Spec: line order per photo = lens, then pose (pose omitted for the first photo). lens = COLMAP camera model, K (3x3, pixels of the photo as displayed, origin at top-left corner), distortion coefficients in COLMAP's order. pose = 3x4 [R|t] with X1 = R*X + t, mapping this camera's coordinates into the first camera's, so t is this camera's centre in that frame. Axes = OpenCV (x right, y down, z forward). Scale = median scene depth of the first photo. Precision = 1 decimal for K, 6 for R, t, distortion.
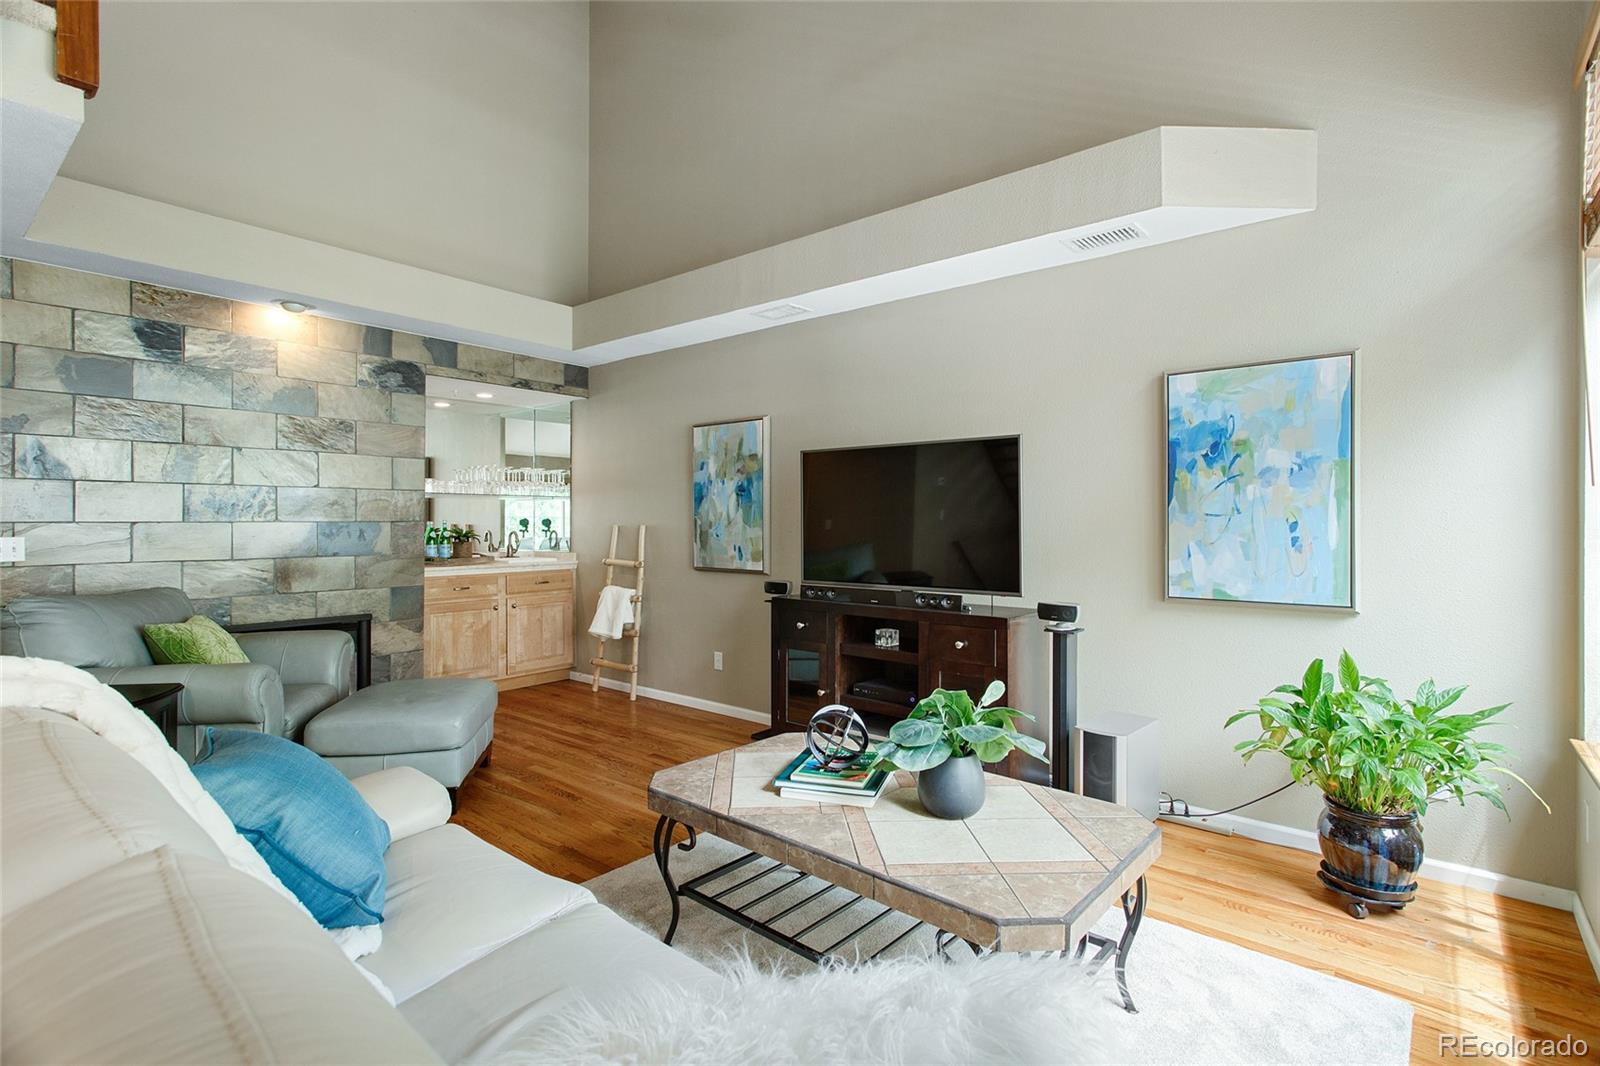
lens RADIAL K [[765.3, 0, 807.0], [0, 765.3, 516.6], [0, 0, 1]] dist [-0.000374, 0.003565]
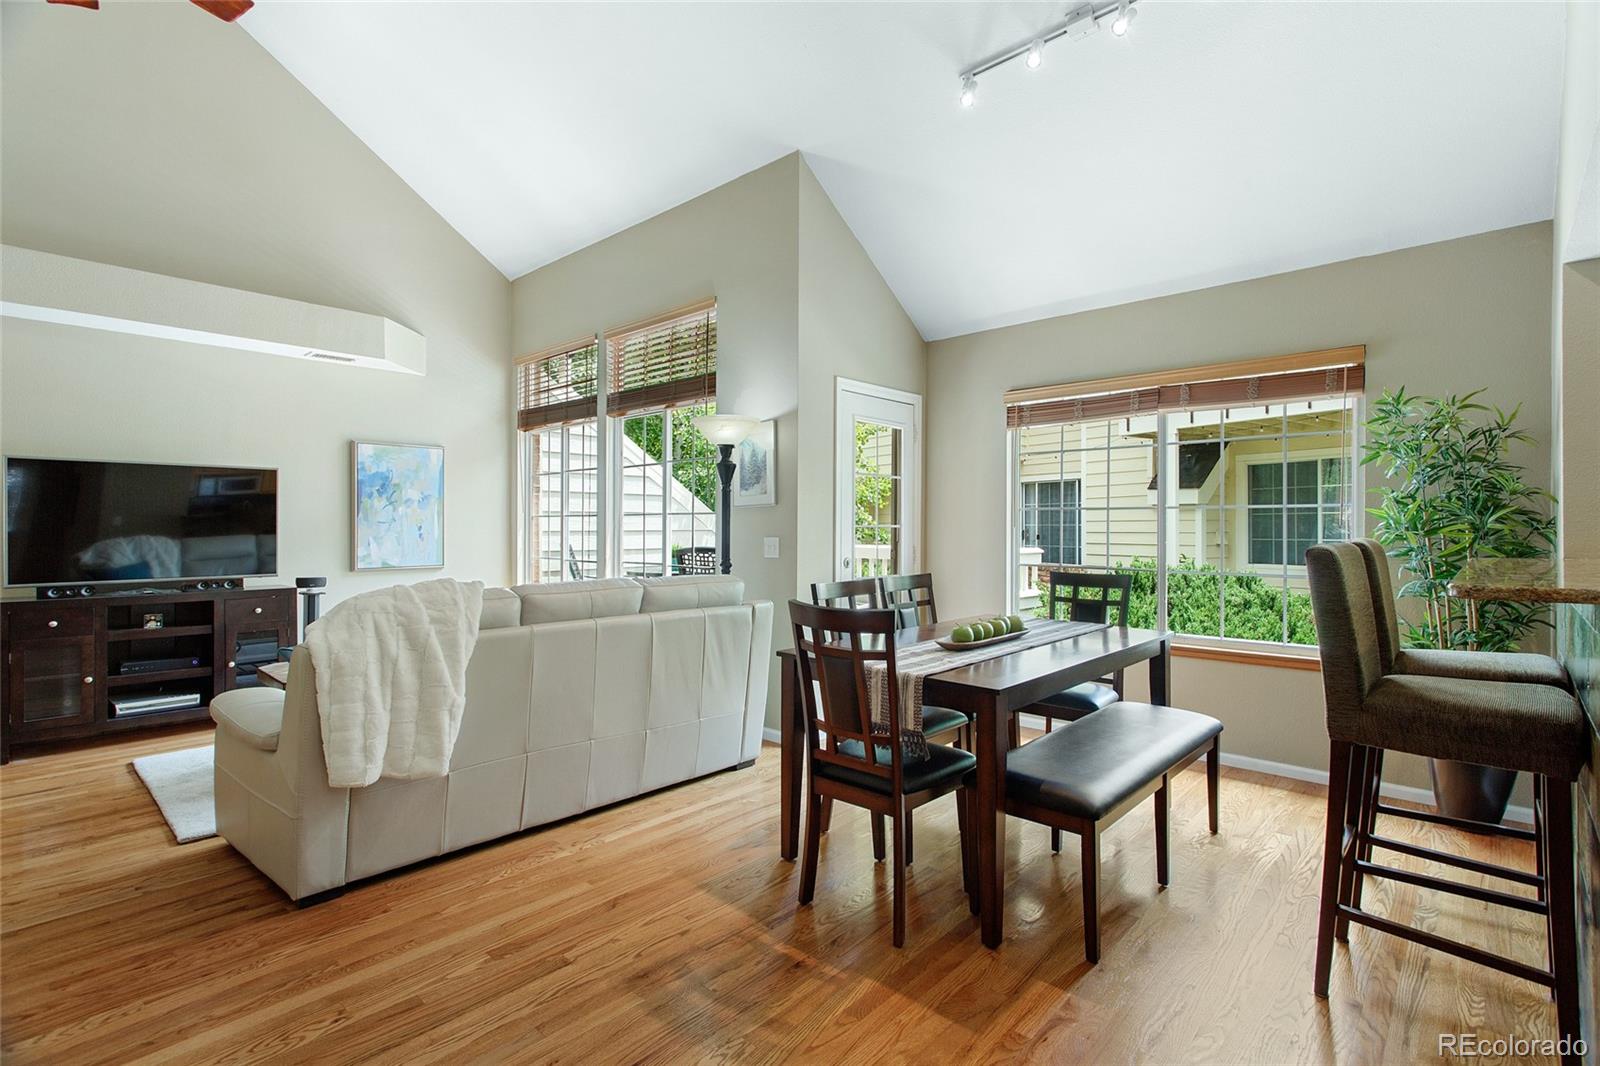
lens RADIAL K [[765.3, 0, 787.6], [0, 765.3, 514.2], [0, 0, 1]] dist [-0.000374, 0.003565]
pose [[0.054740, 0.015120, 0.998386, -0.899503], [-0.006516, 0.999869, -0.014785, -0.000474], [-0.998479, -0.005696, 0.054831, -0.058713]]
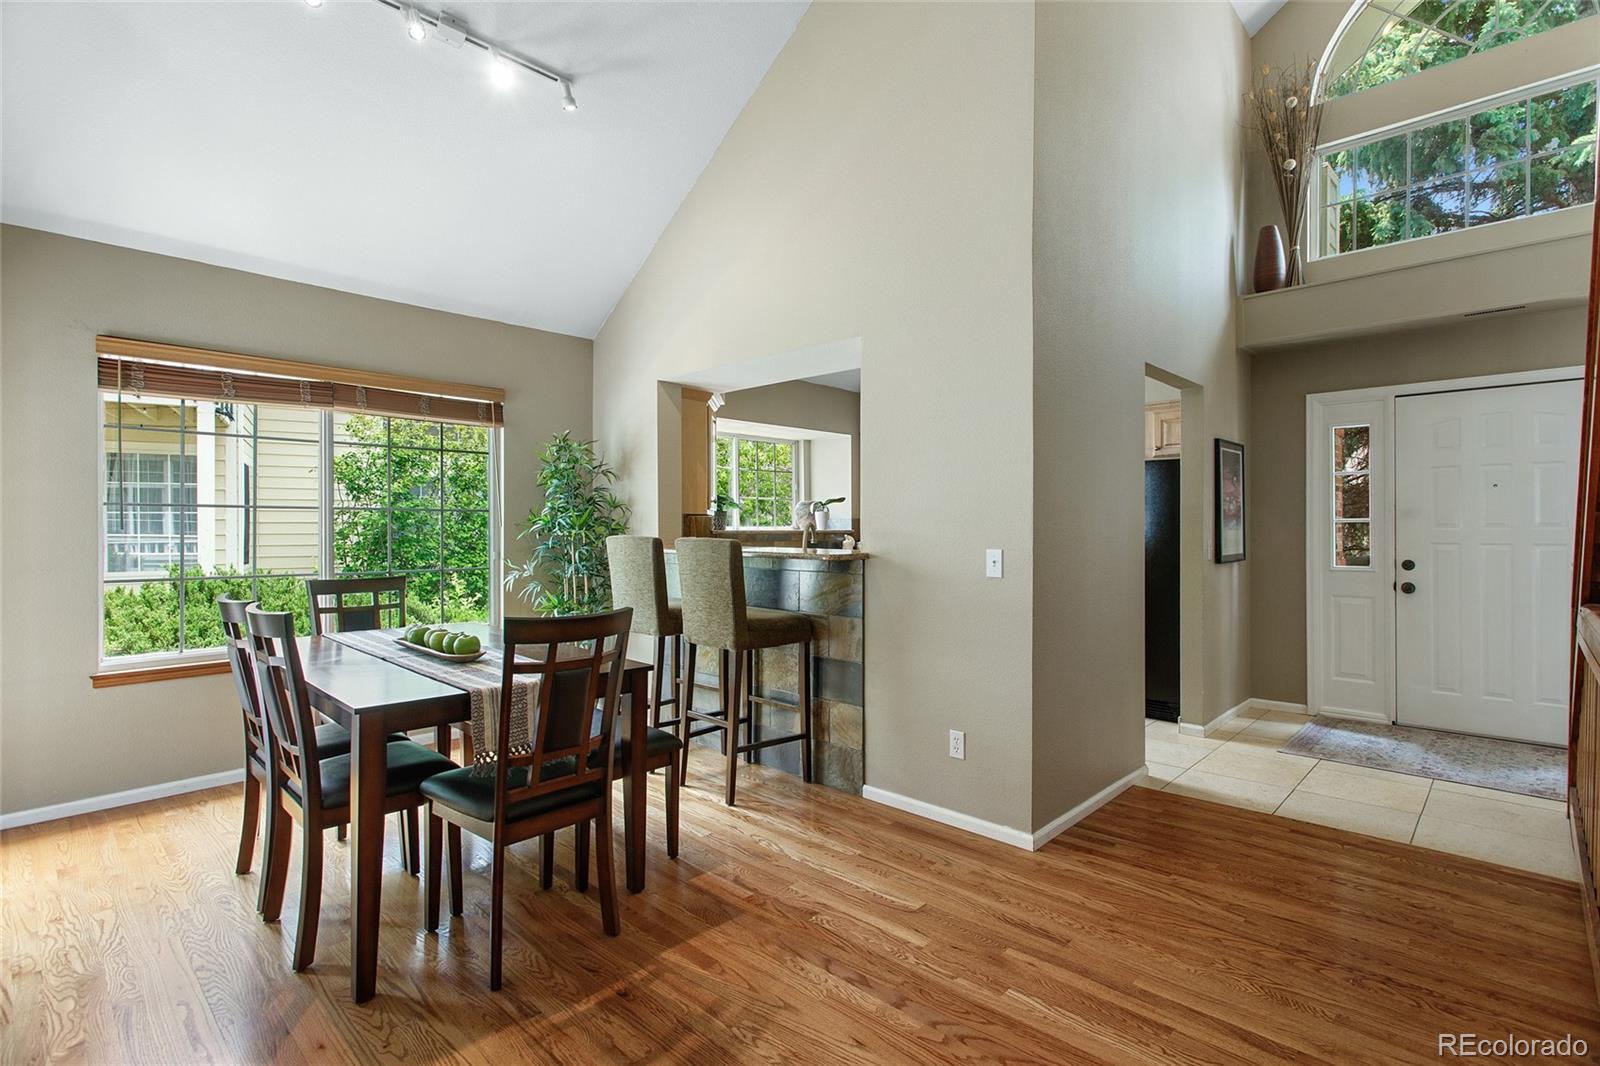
lens RADIAL K [[765.3, 0, 806.9], [0, 765.3, 530.3], [0, 0, 1]] dist [-0.000374, 0.003565]
pose [[-0.997999, 0.002428, 0.063182, -0.567266], [0.002303, 0.999995, -0.002053, 0.003322], [-0.063187, -0.001903, -0.998000, 0.382959]]
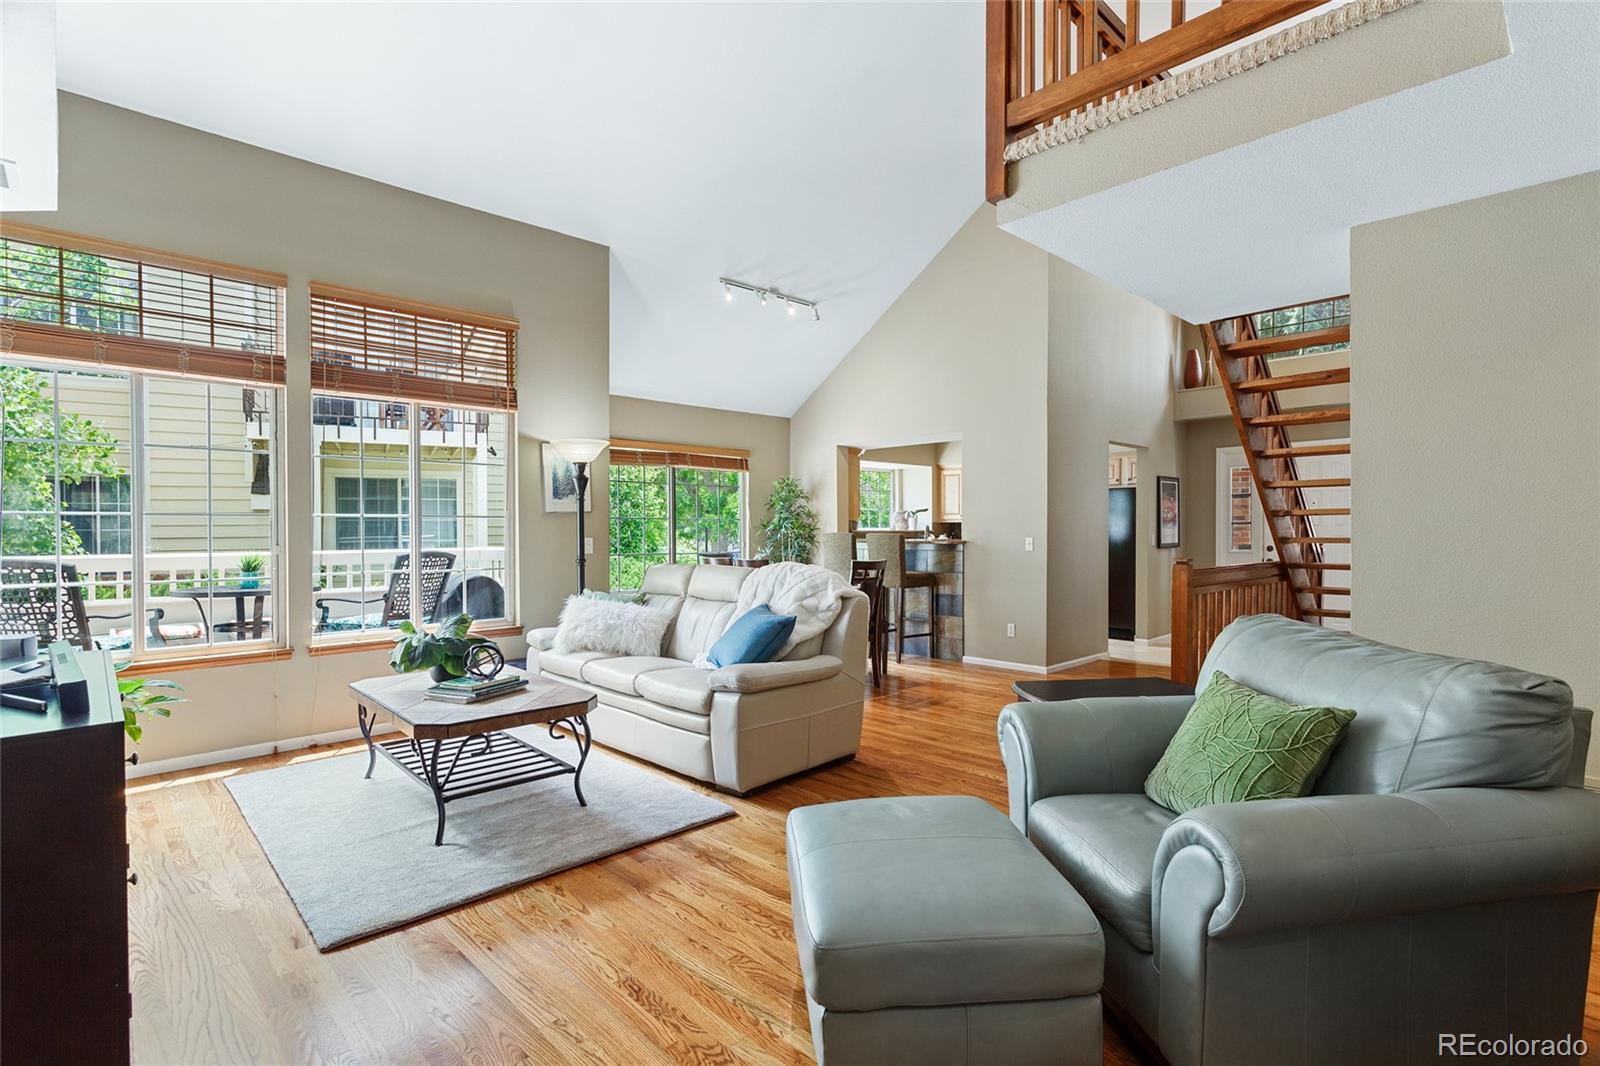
lens RADIAL K [[765.3, 0, 805.3], [0, 765.3, 537.0], [0, 0, 1]] dist [-0.000374, 0.003565]
pose [[-0.994861, 0.003971, 0.101170, -0.408880], [0.004415, 0.999982, 0.004166, 0.010194], [-0.101152, 0.004592, -0.994860, 1.208733]]
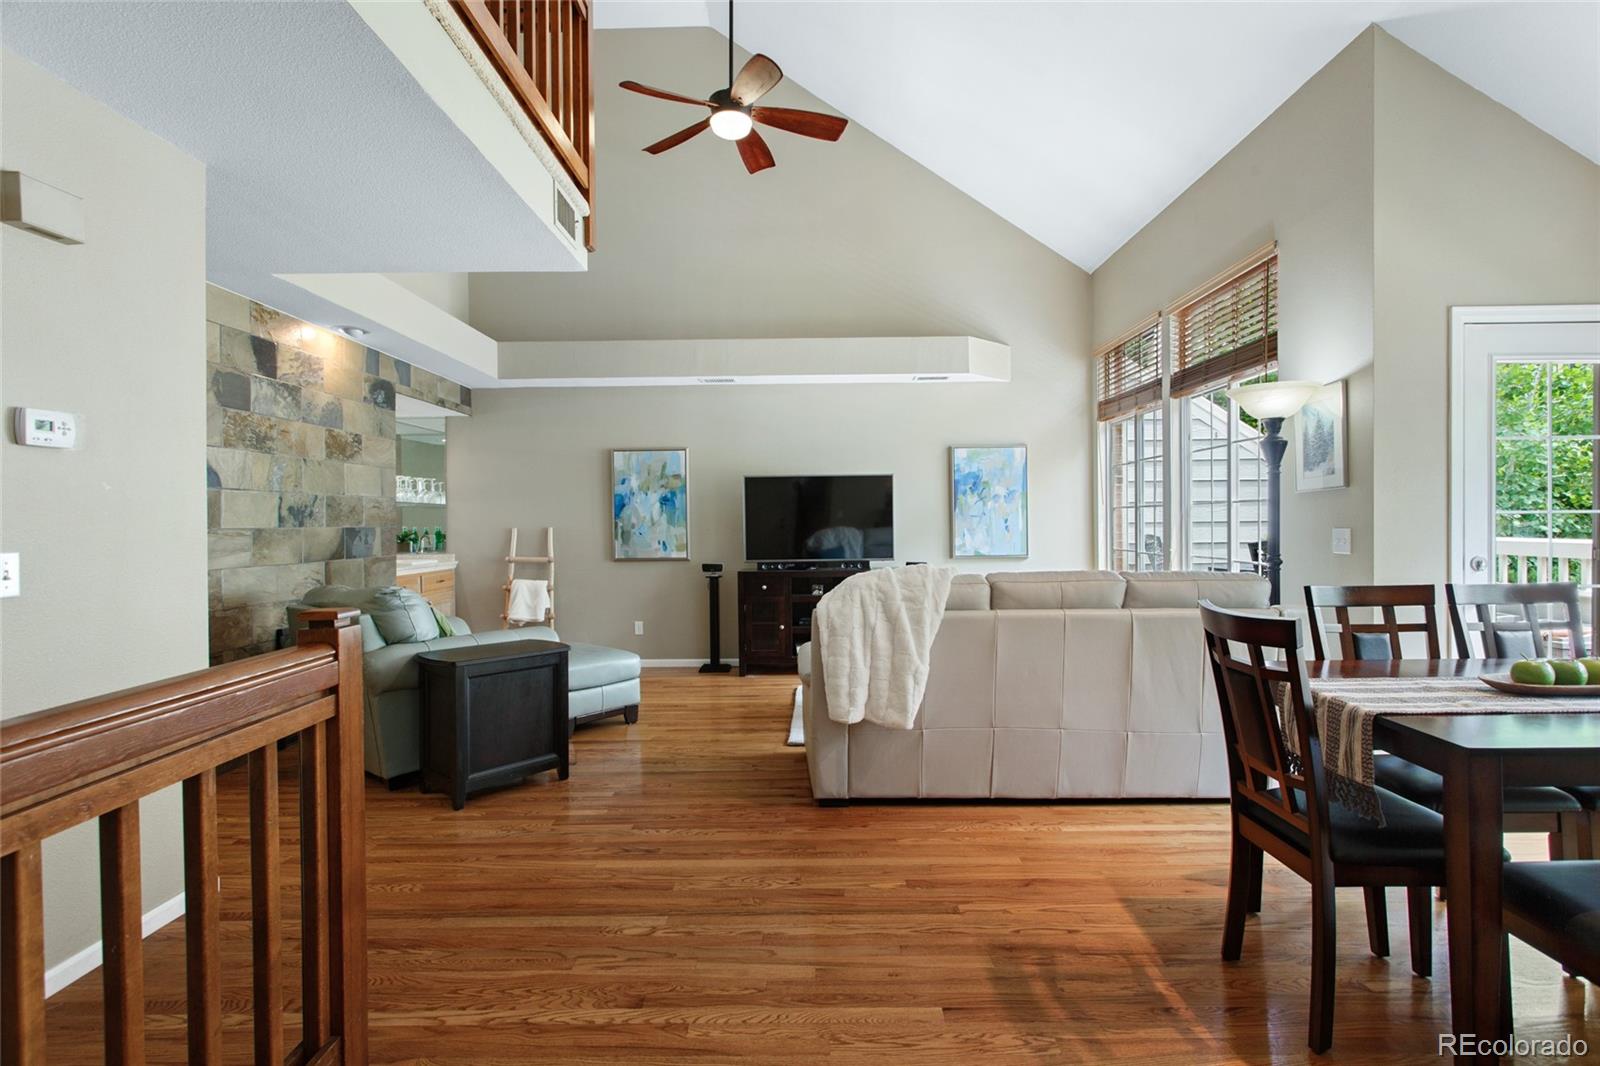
lens RADIAL K [[765.3, 0, 787.7], [0, 765.3, 514.1], [0, 0, 1]] dist [-0.000374, 0.003565]
pose [[0.780847, -0.003661, 0.624712, -0.848900], [0.008713, 0.999949, -0.005031, -0.000858], [-0.624662, 0.009371, 0.780839, -0.236417]]
